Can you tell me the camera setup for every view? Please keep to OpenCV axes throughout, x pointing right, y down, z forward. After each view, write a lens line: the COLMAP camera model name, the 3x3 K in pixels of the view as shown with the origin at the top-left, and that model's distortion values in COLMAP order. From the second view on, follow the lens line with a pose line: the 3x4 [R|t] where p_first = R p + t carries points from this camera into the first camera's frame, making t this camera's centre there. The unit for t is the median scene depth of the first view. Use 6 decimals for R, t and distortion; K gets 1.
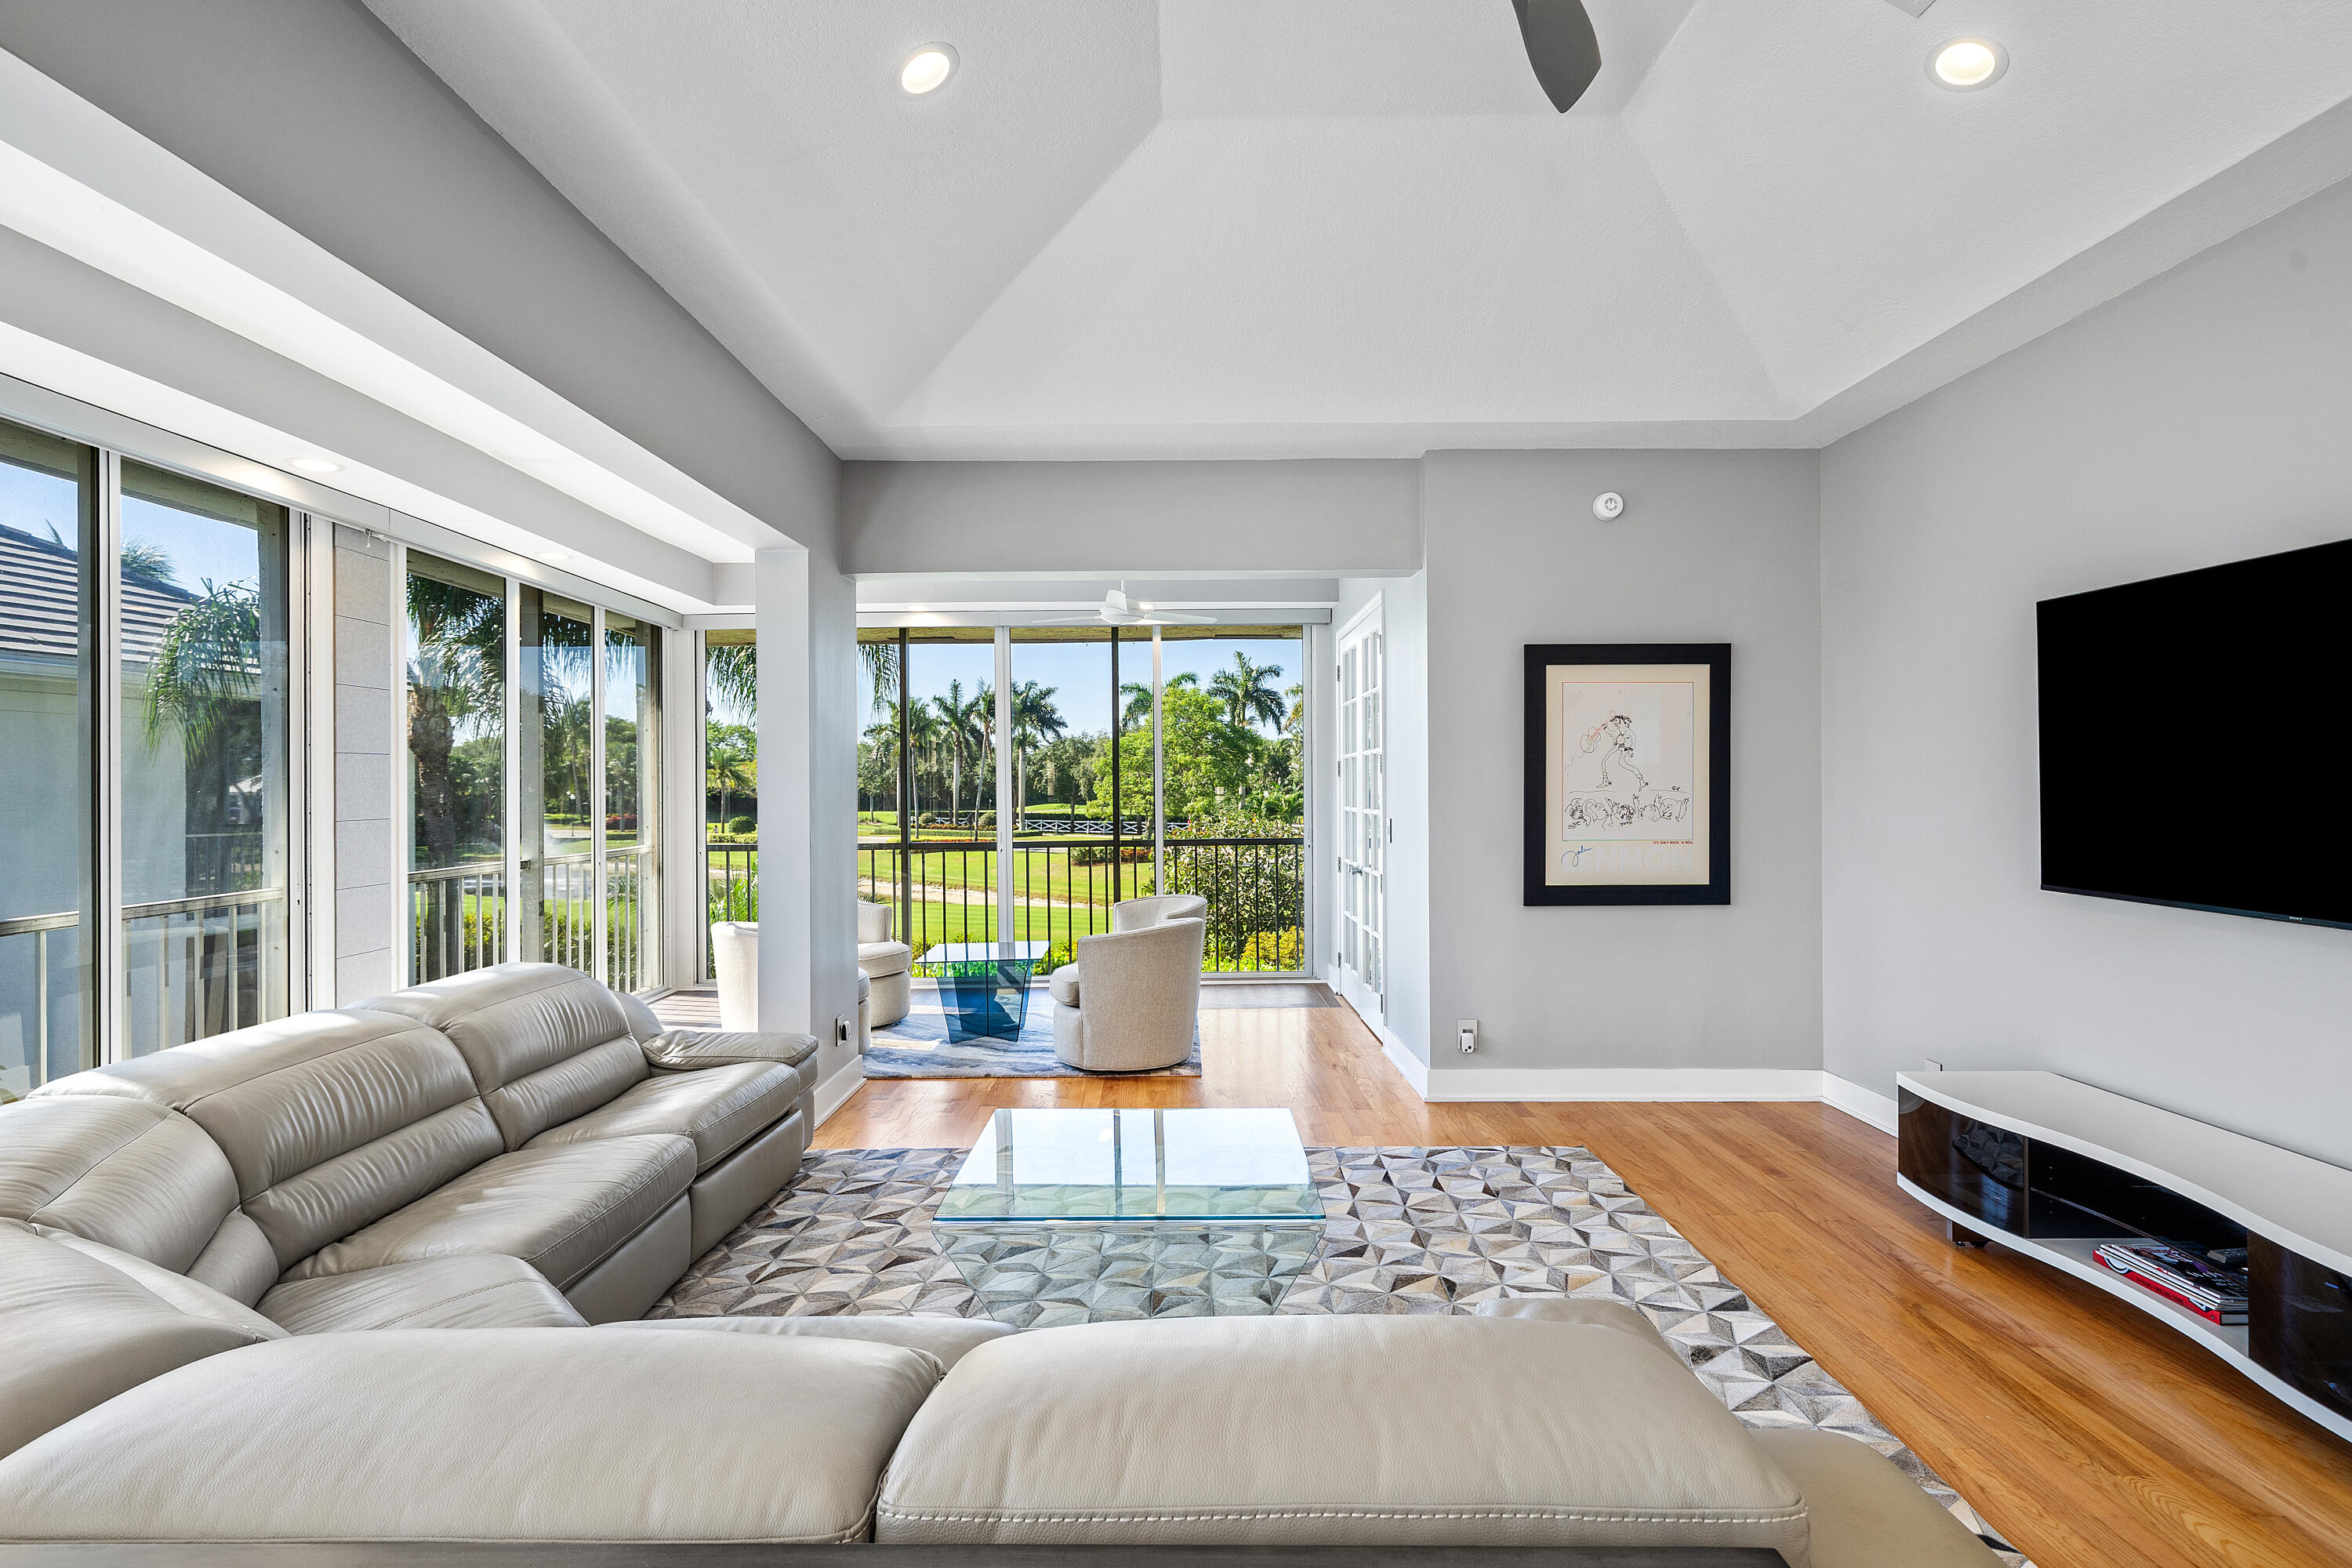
lens RADIAL K [[1101.4, 0, 1182.0], [0, 1101.4, 786.5], [0, 0, 1]] dist [0.001298, 0.000071]
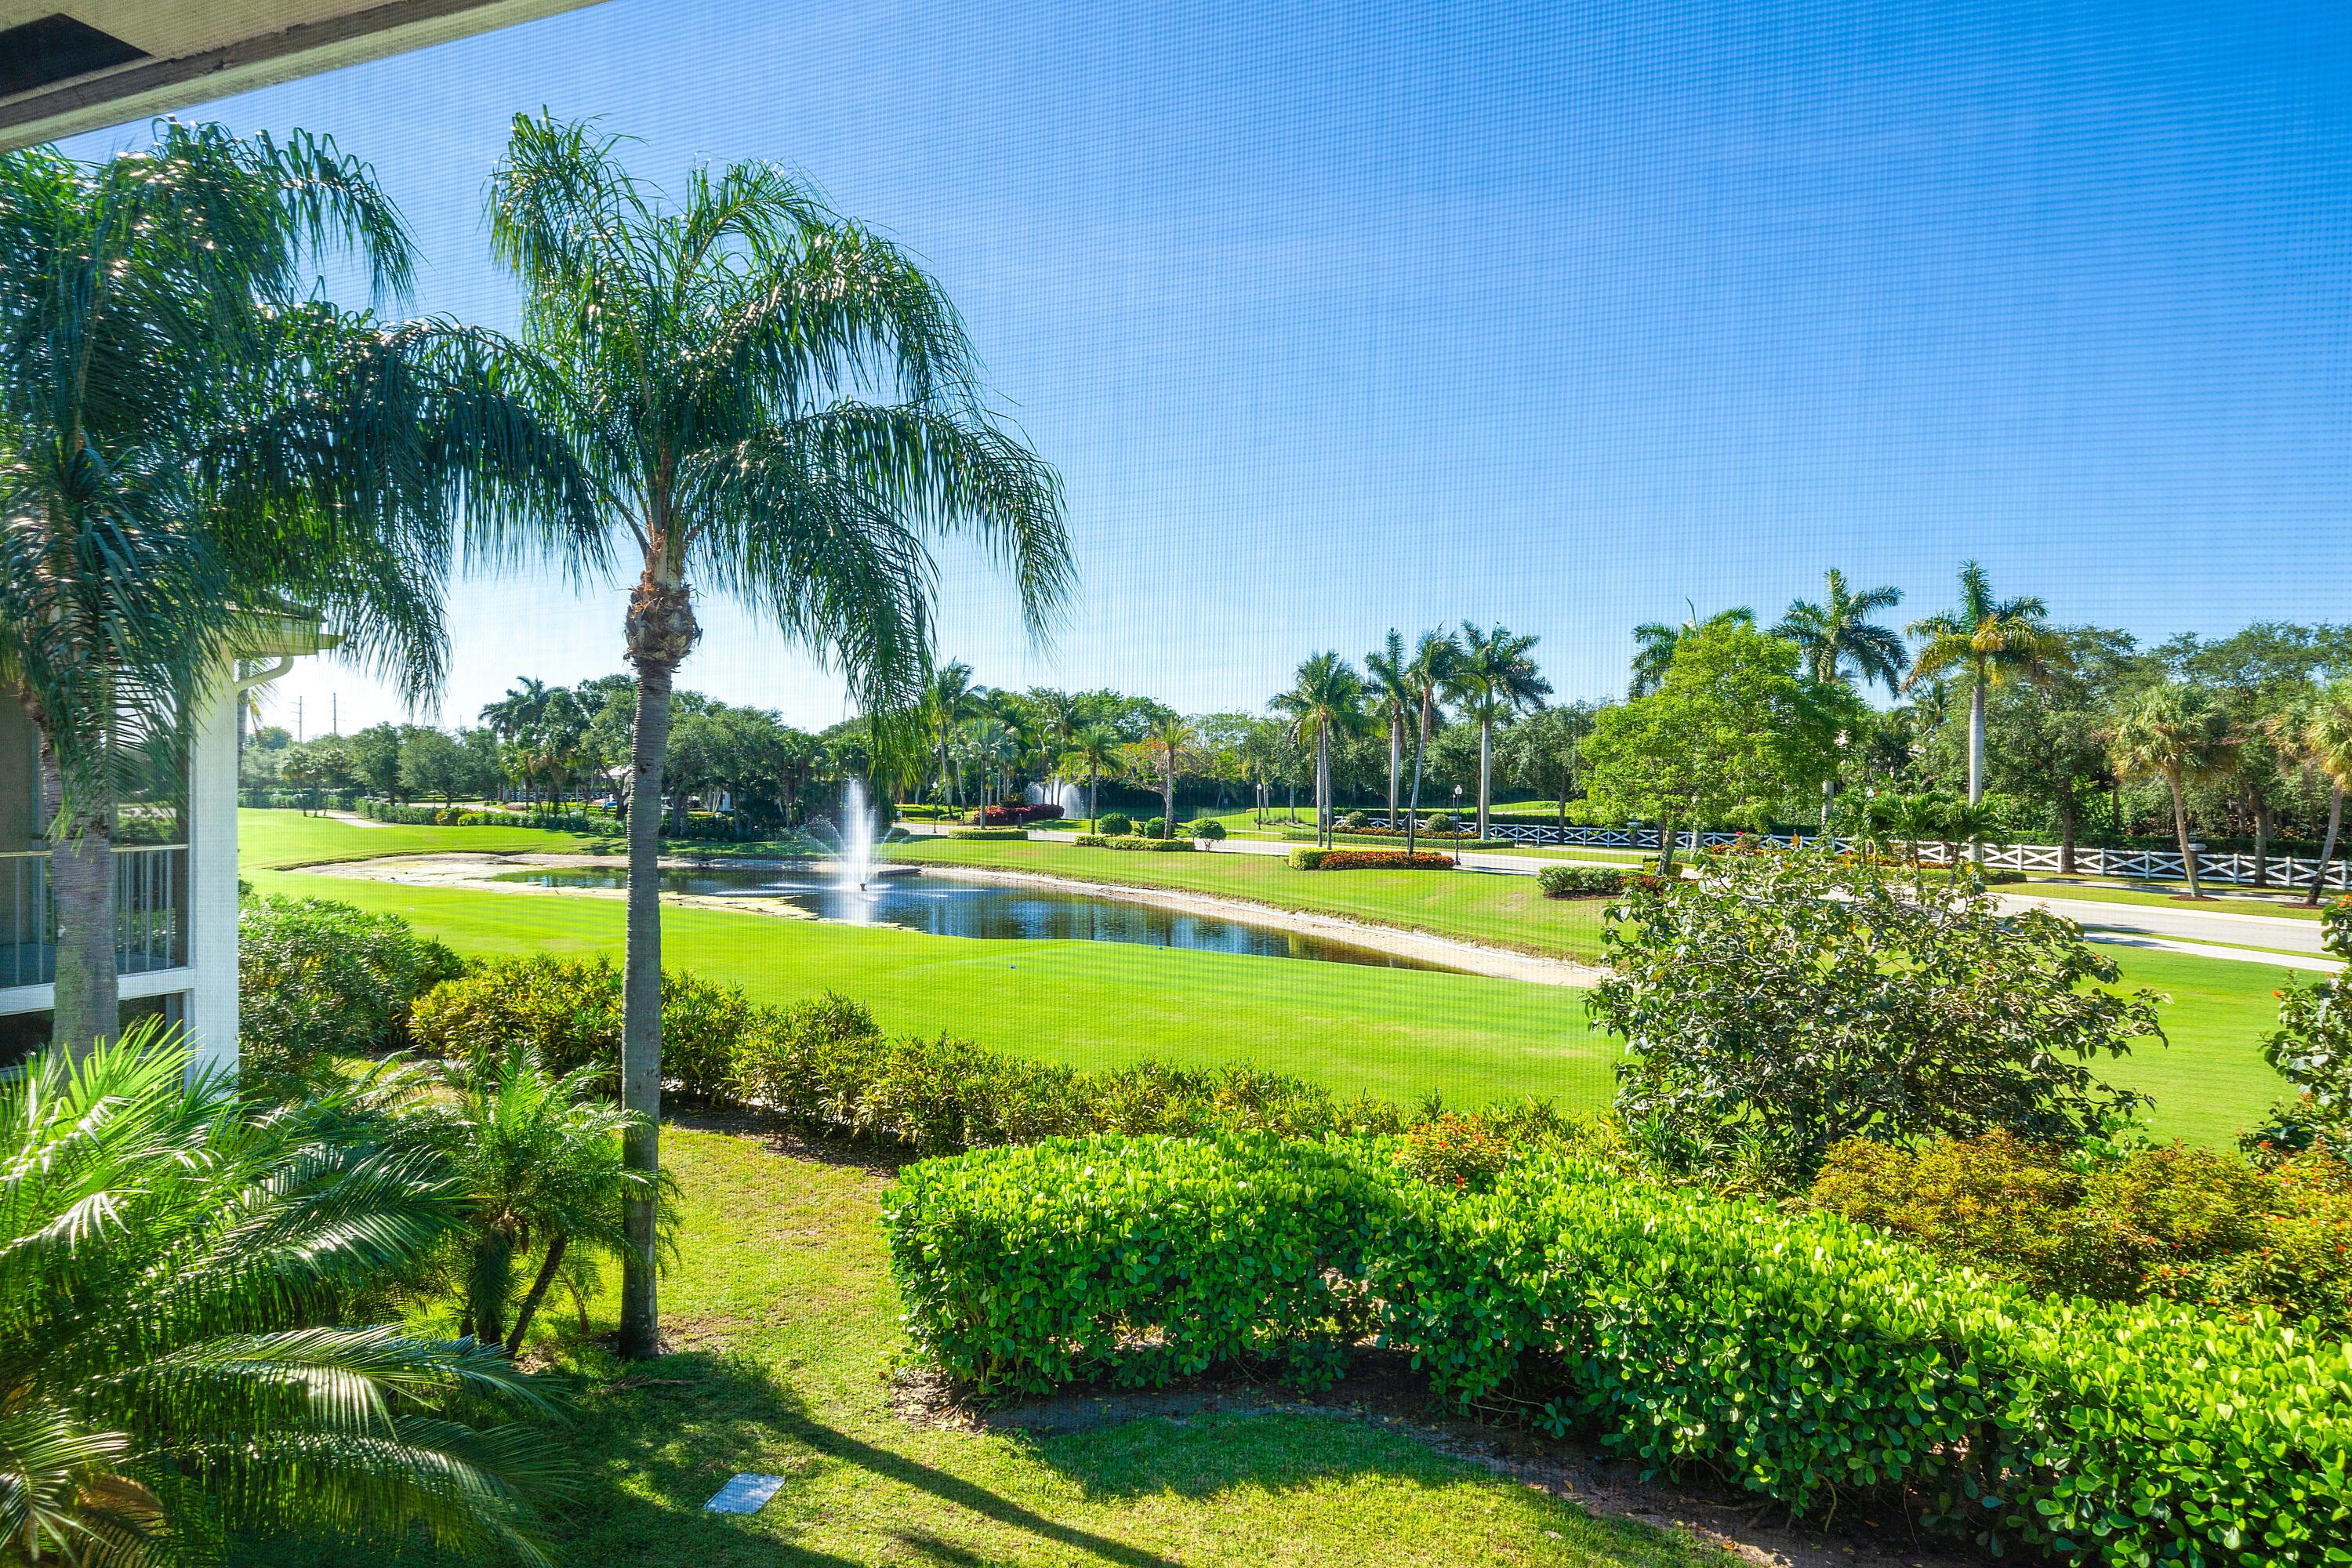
lens RADIAL K [[1420.2, 0, 1171.7], [0, 1420.2, 792.1], [0, 0, 1]] dist [-0.001297, 0.000069]
pose [[0.928785, 0.012184, -0.370419, 0.100910], [-0.007926, 0.999884, 0.013016, -0.016251], [0.370535, -0.009153, 0.928774, 1.543911]]
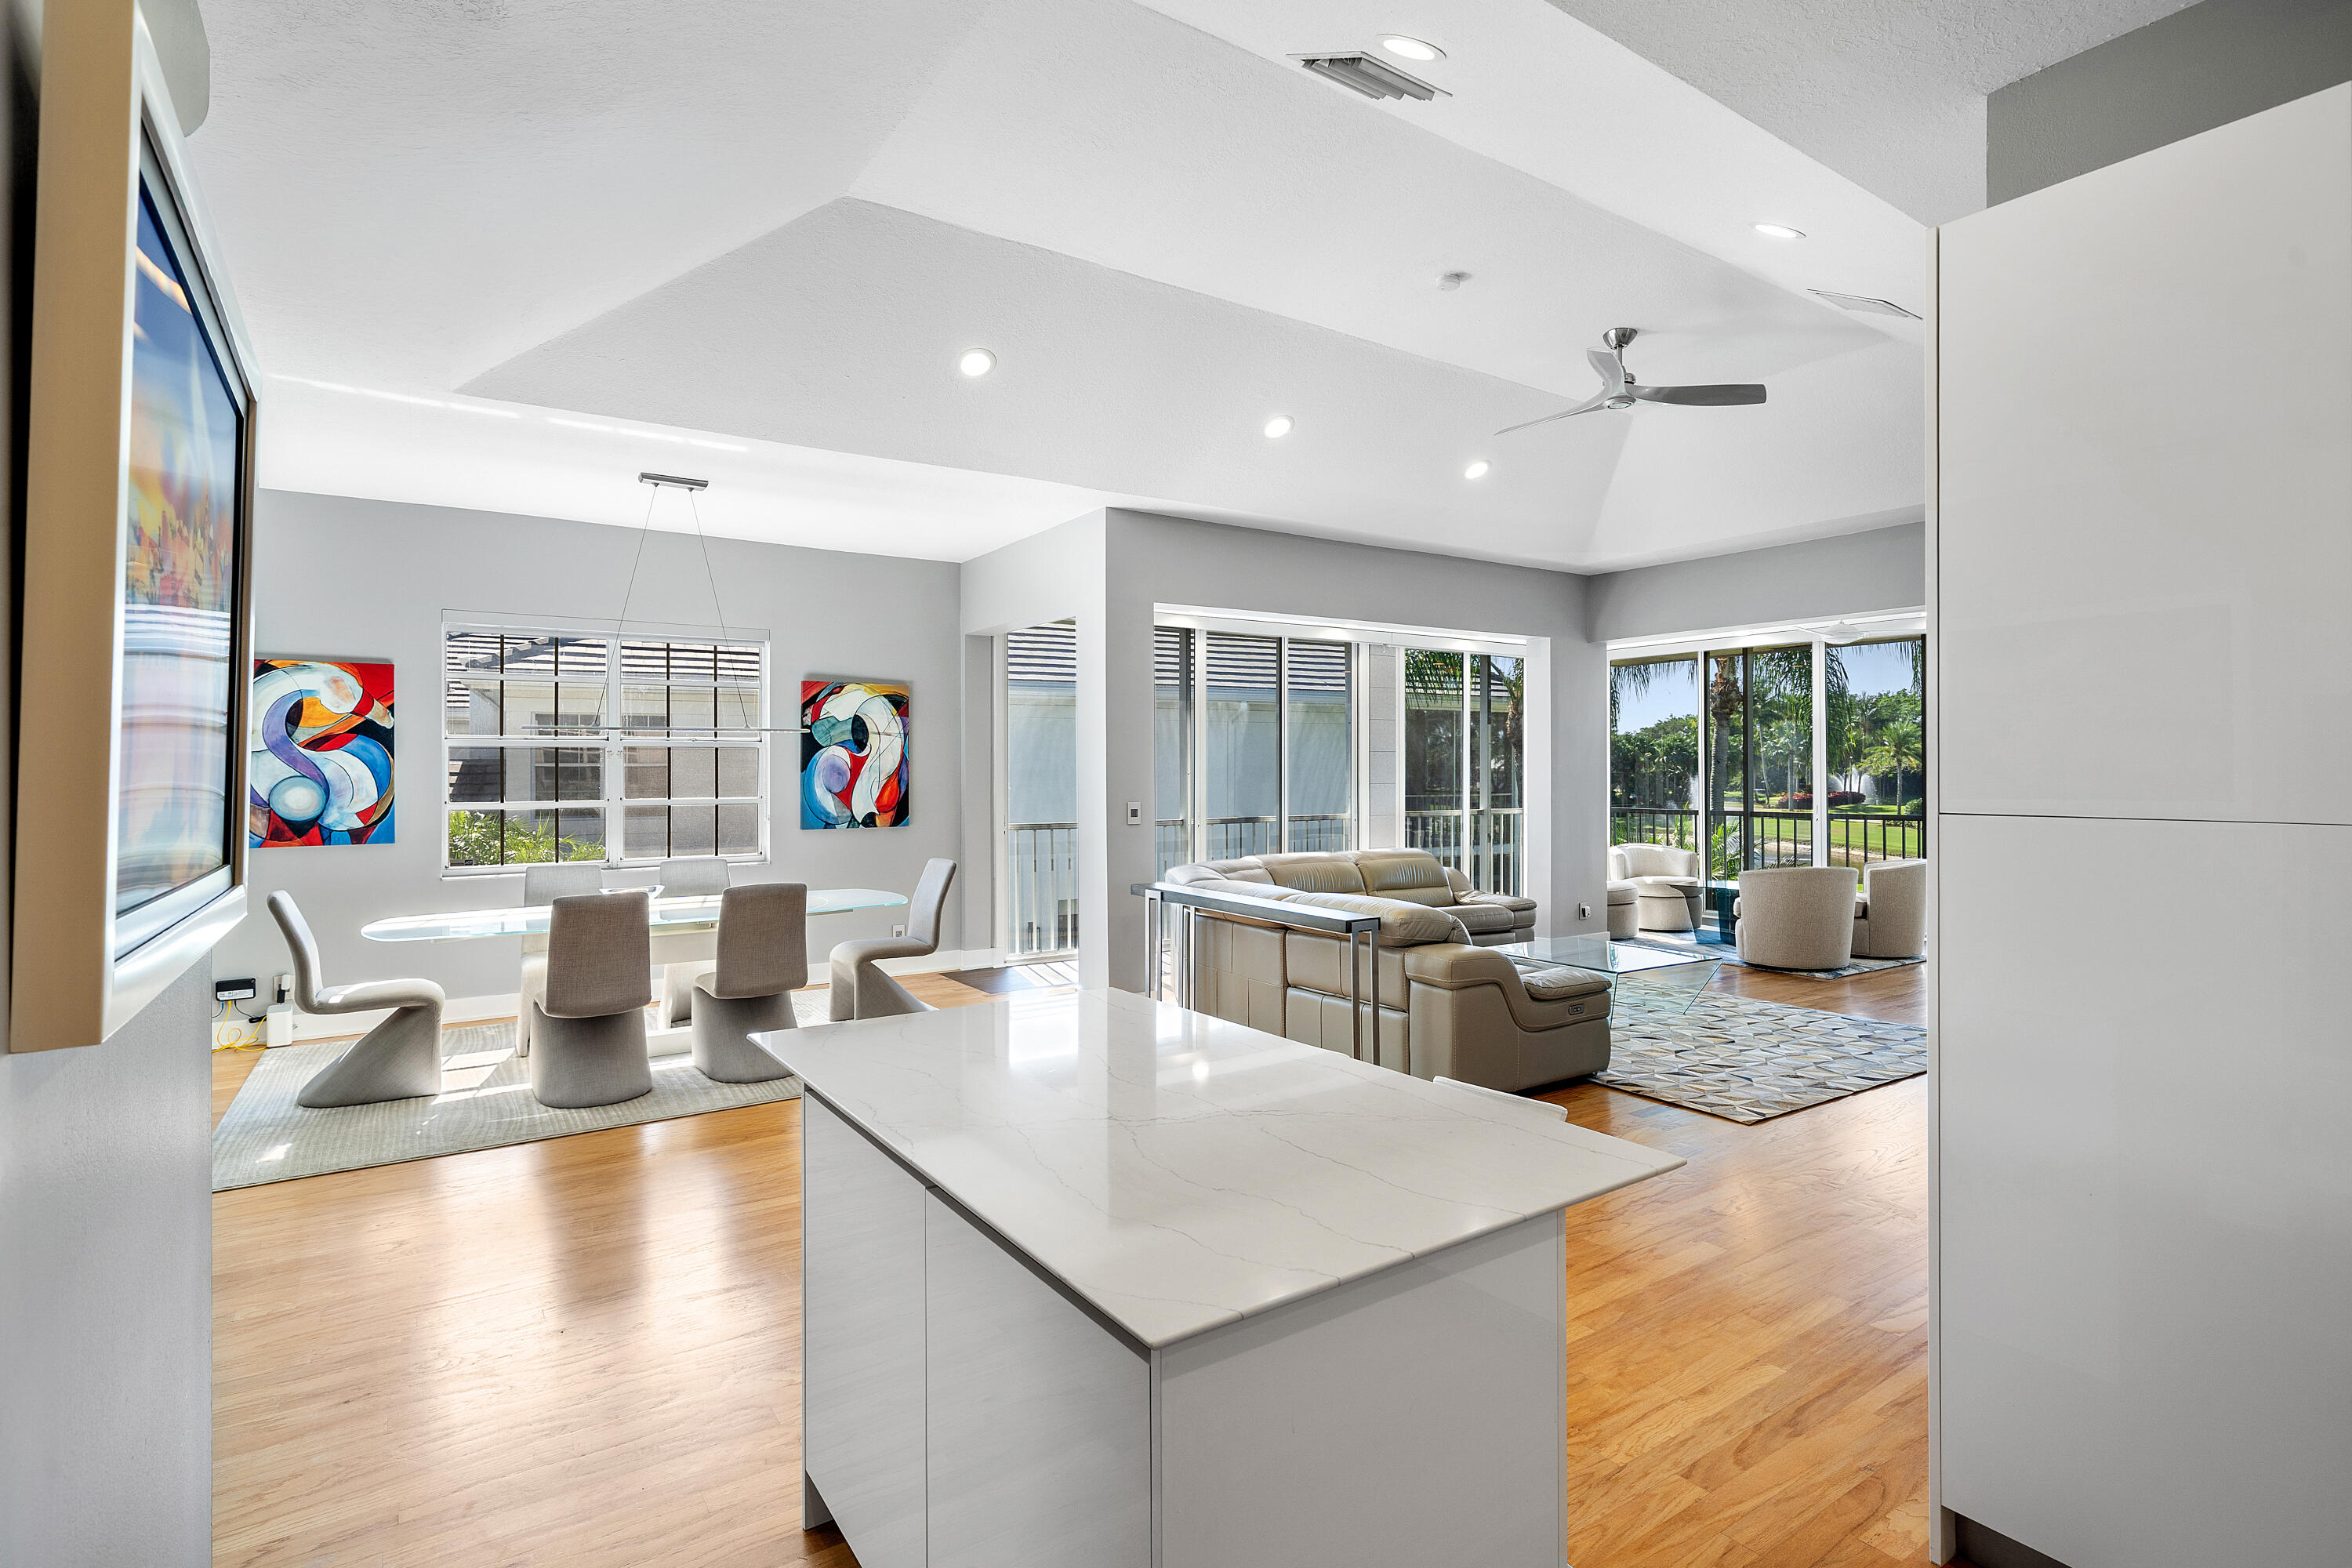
lens RADIAL K [[1160.3, 0, 1186.2], [0, 1160.3, 766.7], [0, 0, 1]] dist [0.006145, 0.000118]
pose [[0.562181, 0.001632, -0.827013, 0.813833], [-0.000713, 0.999999, 0.001489, -0.004463], [0.827014, -0.000247, 0.562181, -0.507649]]
